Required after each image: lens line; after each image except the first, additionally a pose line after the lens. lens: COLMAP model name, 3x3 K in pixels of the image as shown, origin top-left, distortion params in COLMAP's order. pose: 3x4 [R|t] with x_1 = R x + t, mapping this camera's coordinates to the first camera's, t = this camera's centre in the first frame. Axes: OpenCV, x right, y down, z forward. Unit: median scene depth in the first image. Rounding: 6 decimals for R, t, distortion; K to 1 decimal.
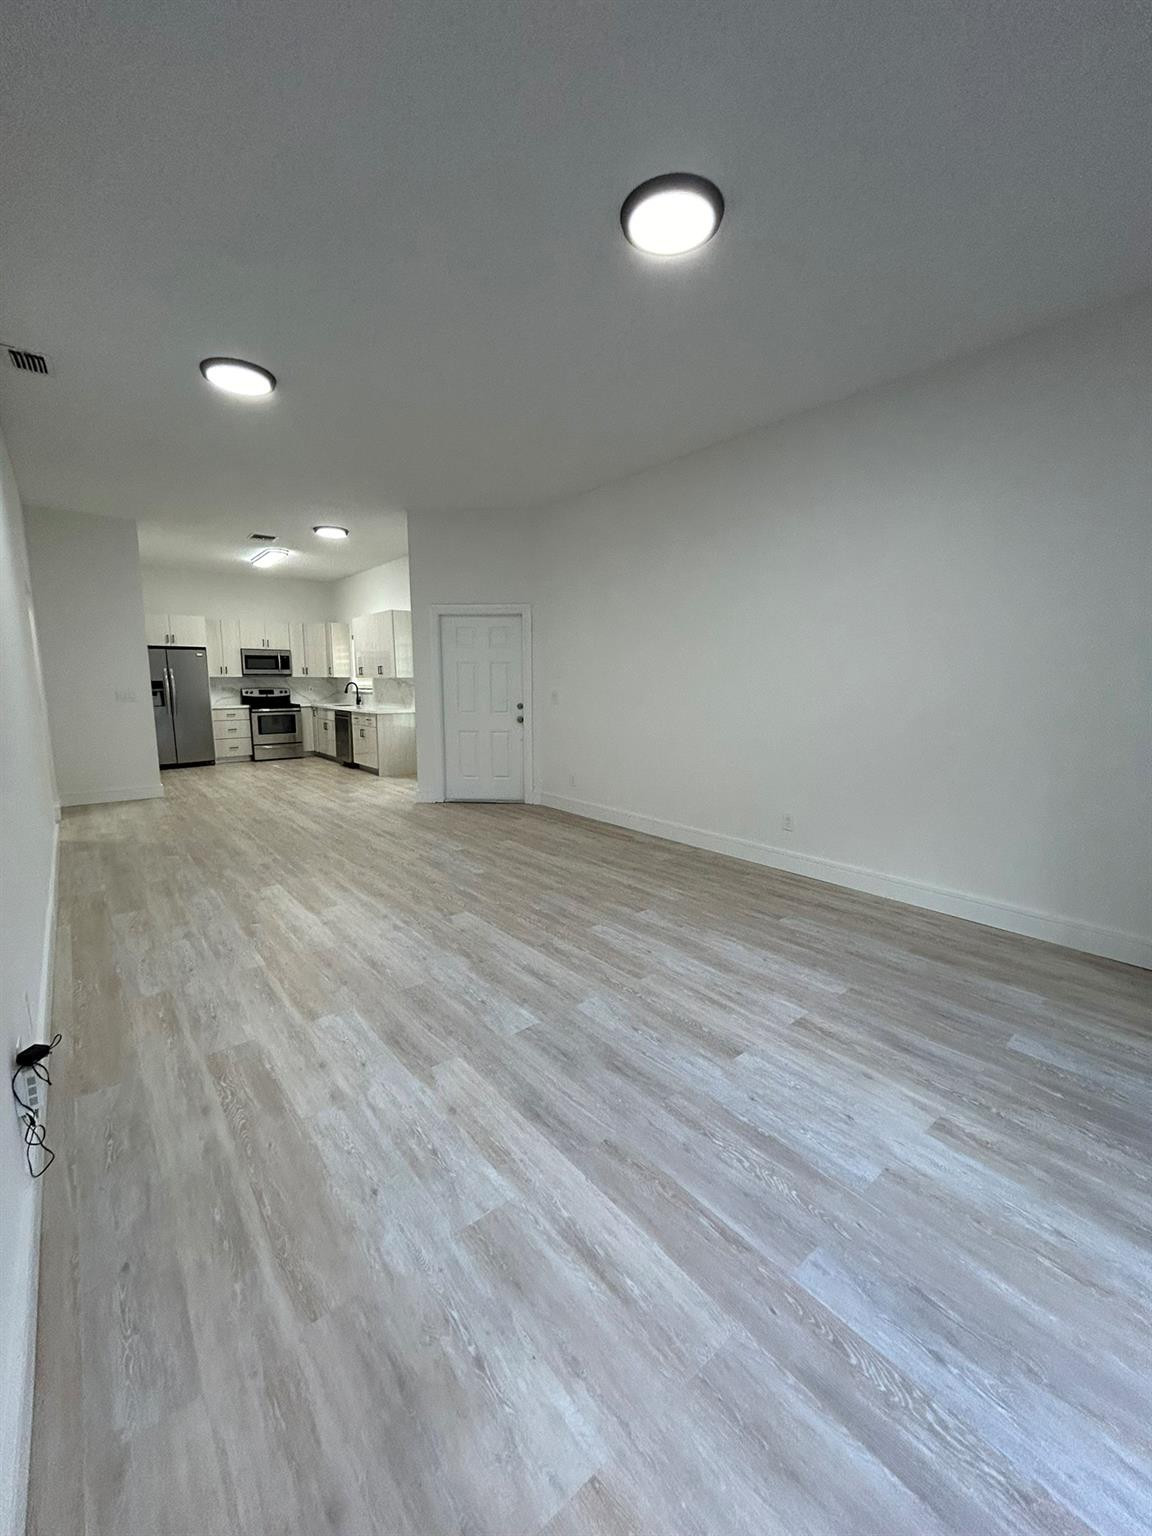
lens RADIAL K [[619.0, 0, 576.0], [0, 619.0, 768.0], [0, 0, 1]] dist [-0.001773, 0.000125]
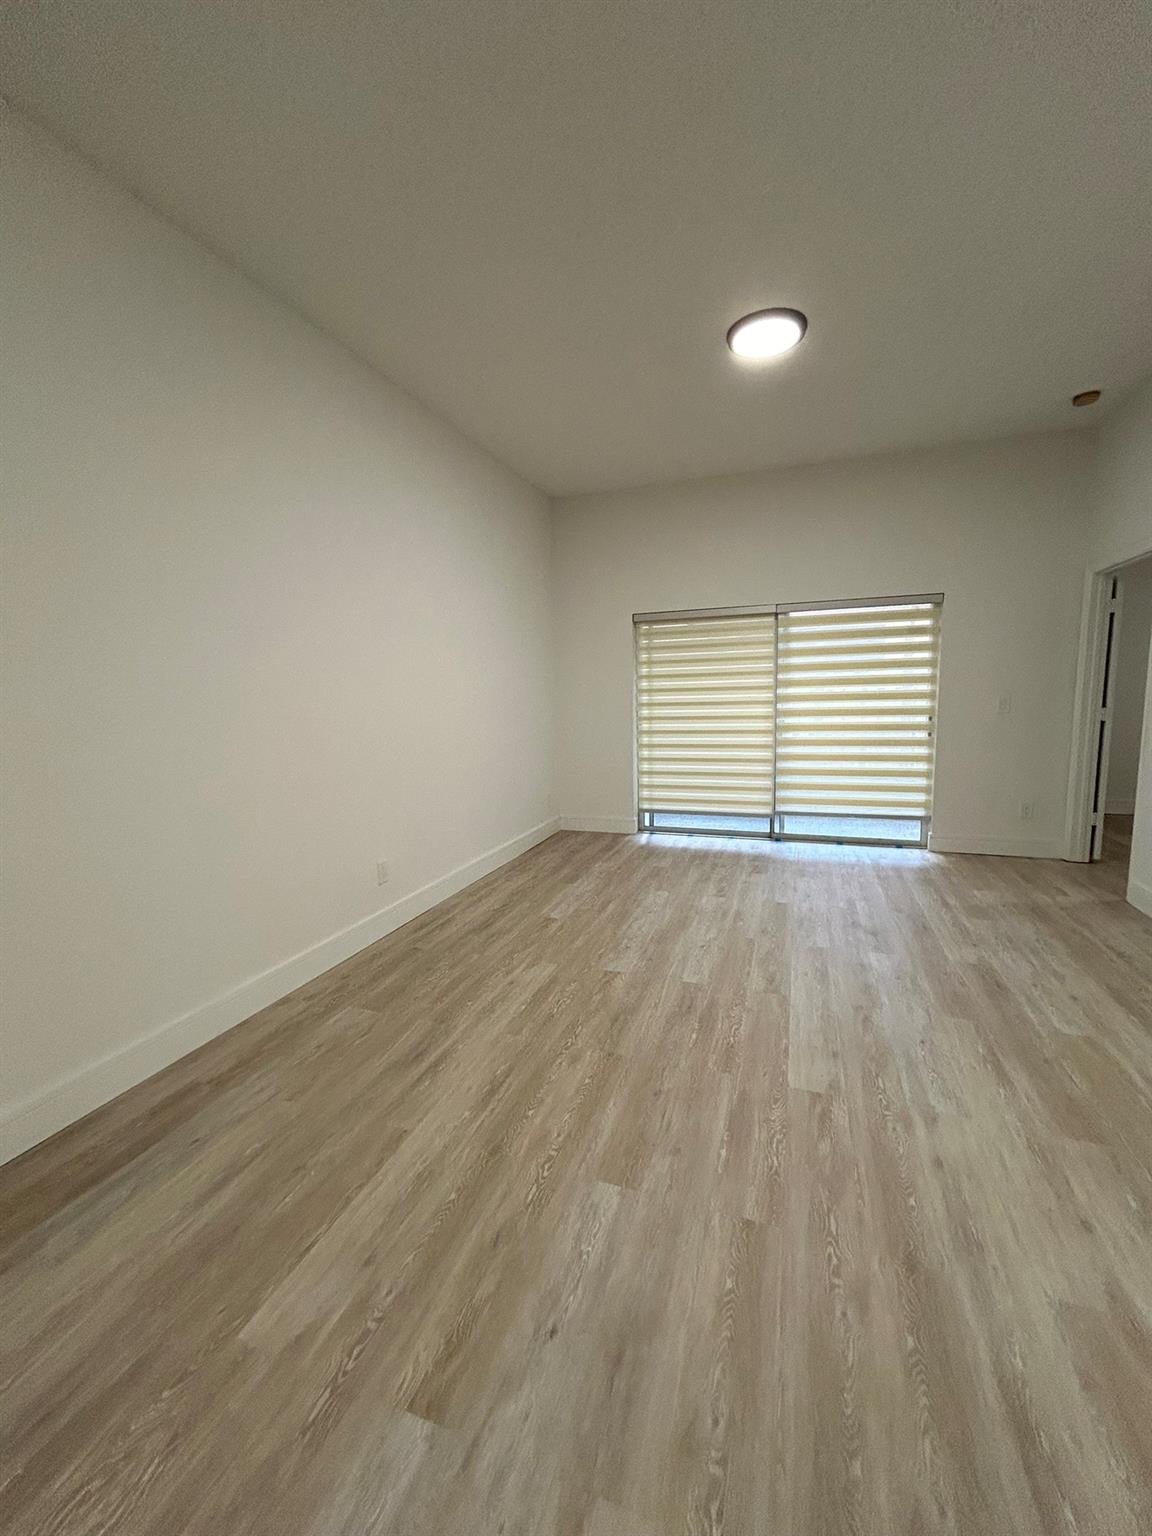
lens RADIAL K [[612.7, 0, 576.0], [0, 612.7, 768.0], [0, 0, 1]] dist [-0.001045, 0.000113]
pose [[-0.512504, -0.097934, 0.853082, -0.540669], [0.145734, 0.969142, 0.198810, -0.200352], [-0.846228, 0.226214, -0.482417, 1.398665]]
